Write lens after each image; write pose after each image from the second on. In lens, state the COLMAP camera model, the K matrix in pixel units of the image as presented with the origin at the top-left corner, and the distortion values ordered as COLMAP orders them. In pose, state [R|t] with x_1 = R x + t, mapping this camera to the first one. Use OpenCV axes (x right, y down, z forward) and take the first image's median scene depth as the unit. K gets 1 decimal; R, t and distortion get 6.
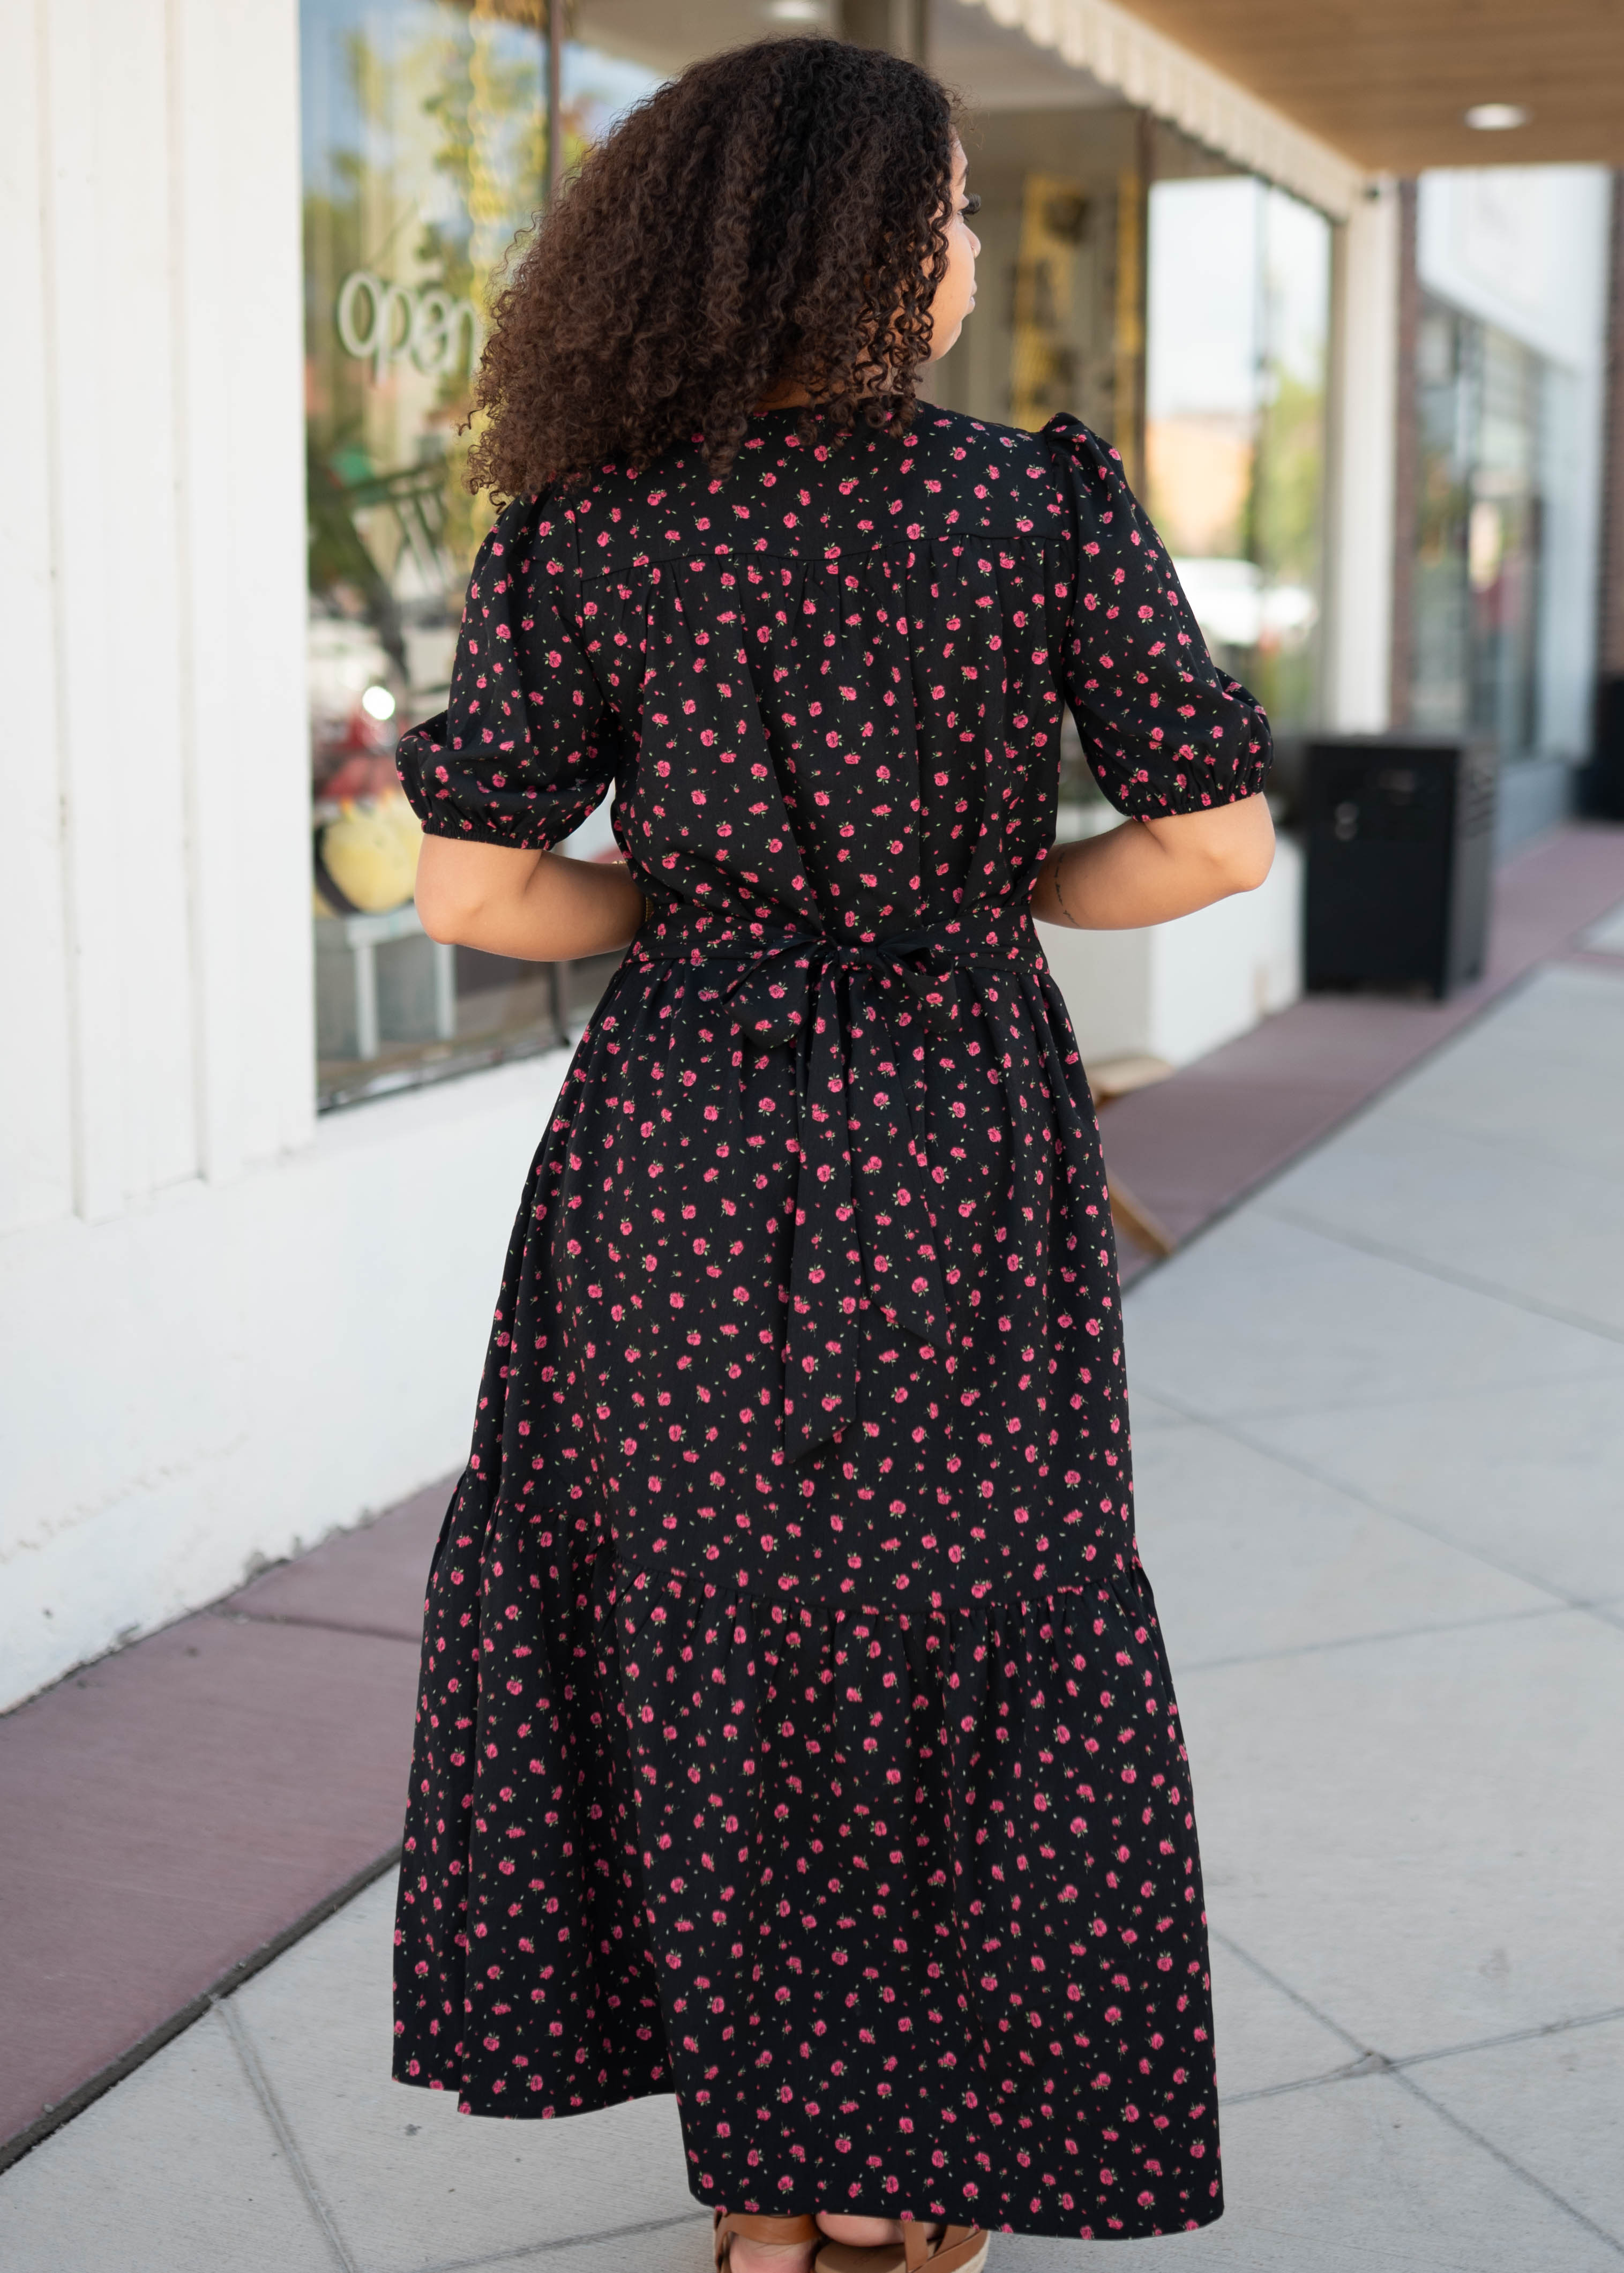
lens RADIAL K [[2967.5, 0, 817.3], [0, 2967.5, 1023.4], [0, 0, 1]] dist [-0.069134, 0.099136]
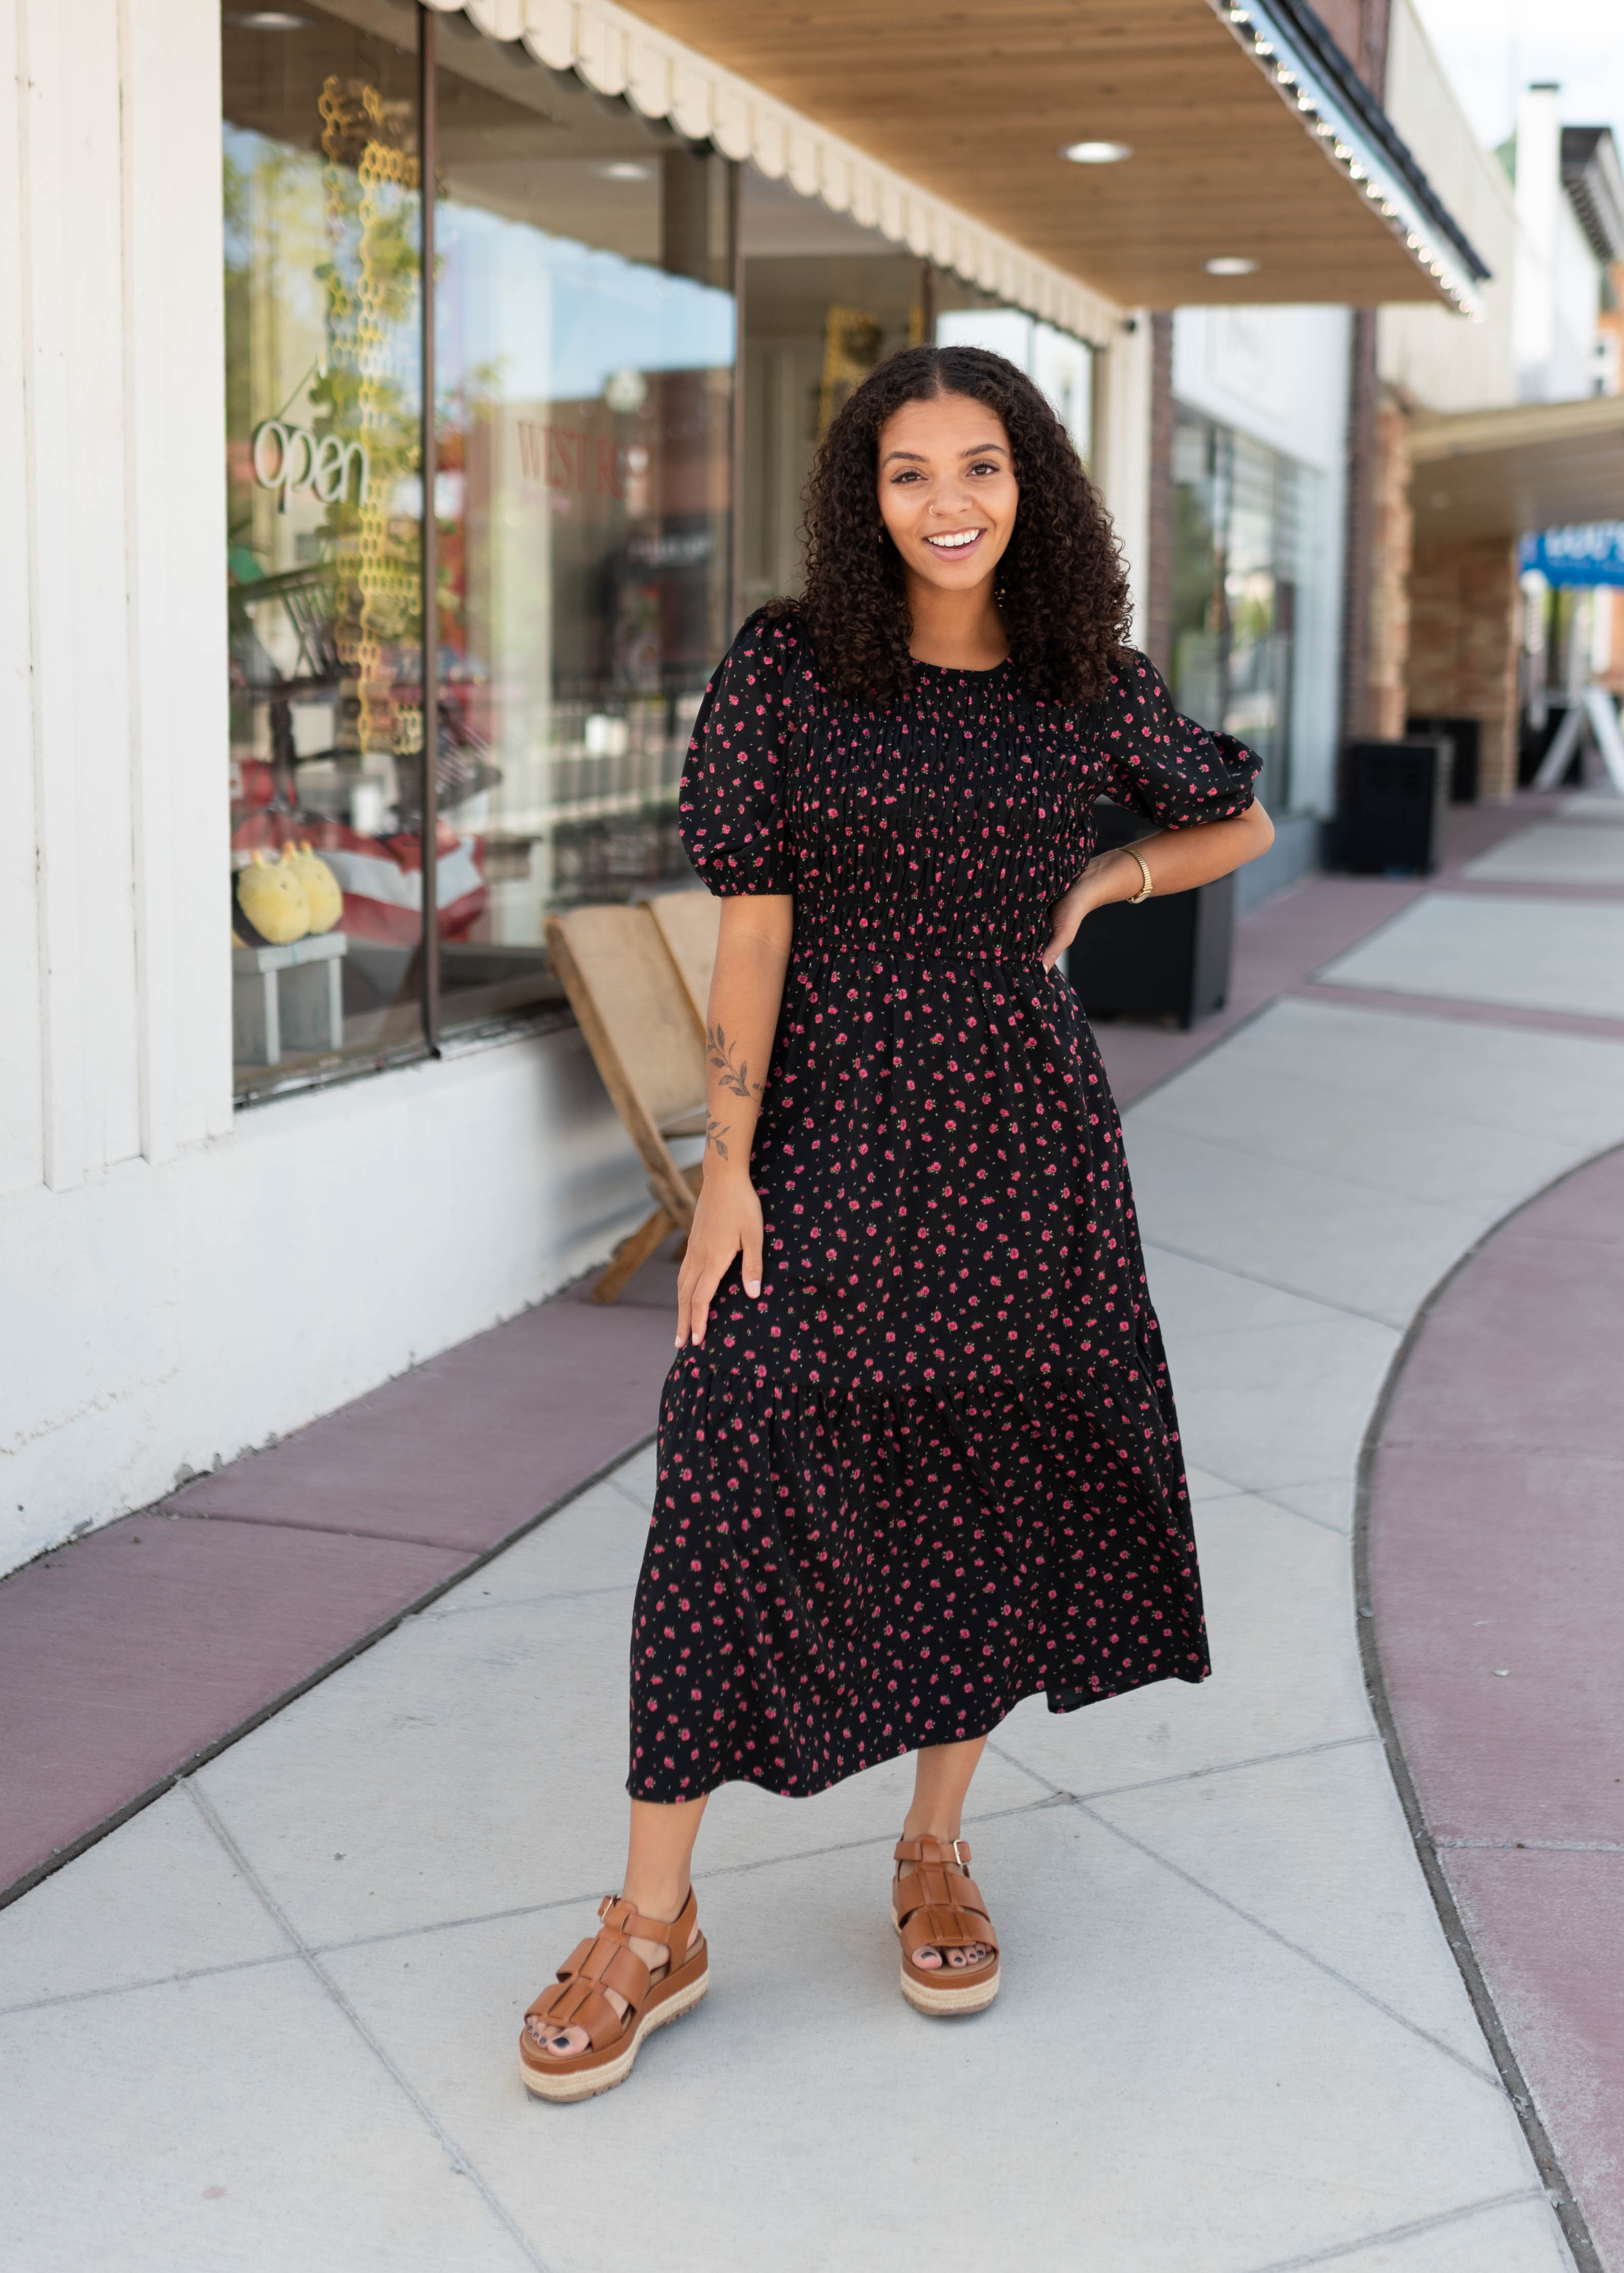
lens RADIAL K [[2763.3, 0, 888.5], [0, 2763.3, 997.5], [0, 0, 1]] dist [-0.006177, 0.001101]
pose [[0.996050, 0.000510, 0.088793, -0.001858], [0.001420, 0.999764, -0.021666, 0.014762], [-0.088783, 0.021707, 0.995814, -0.236965]]
